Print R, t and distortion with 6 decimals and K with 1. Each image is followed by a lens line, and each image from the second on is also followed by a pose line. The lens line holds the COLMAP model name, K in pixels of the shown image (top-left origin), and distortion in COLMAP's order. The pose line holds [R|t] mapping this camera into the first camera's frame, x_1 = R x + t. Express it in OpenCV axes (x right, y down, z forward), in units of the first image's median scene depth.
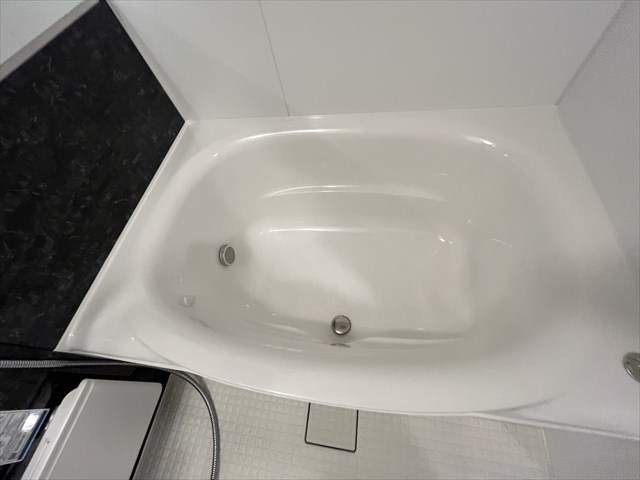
lens RADIAL K [[260.7, 0, 317.3], [0, 260.7, 239.1], [0, 0, 1]] dist [0.003807, 0.000060]
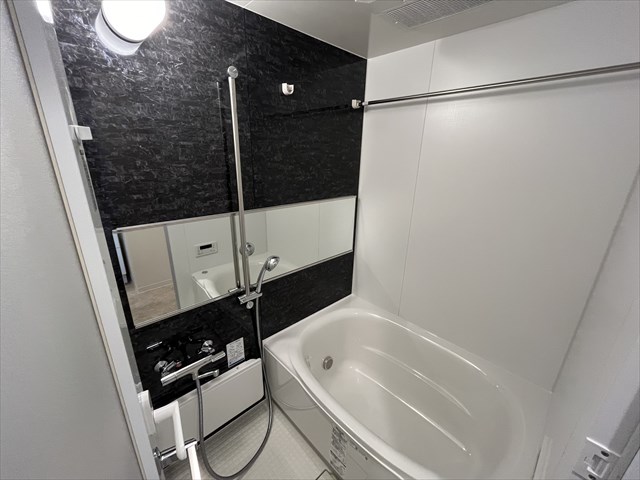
lens RADIAL K [[260.7, 0, 319.4], [0, 260.7, 239.0], [0, 0, 1]] dist [0.003807, 0.000060]
pose [[0.759382, 0.336380, -0.556945, 0.350734], [-0.613909, 0.653988, -0.442059, 0.395235], [0.215535, 0.677605, 0.703133, -0.937778]]
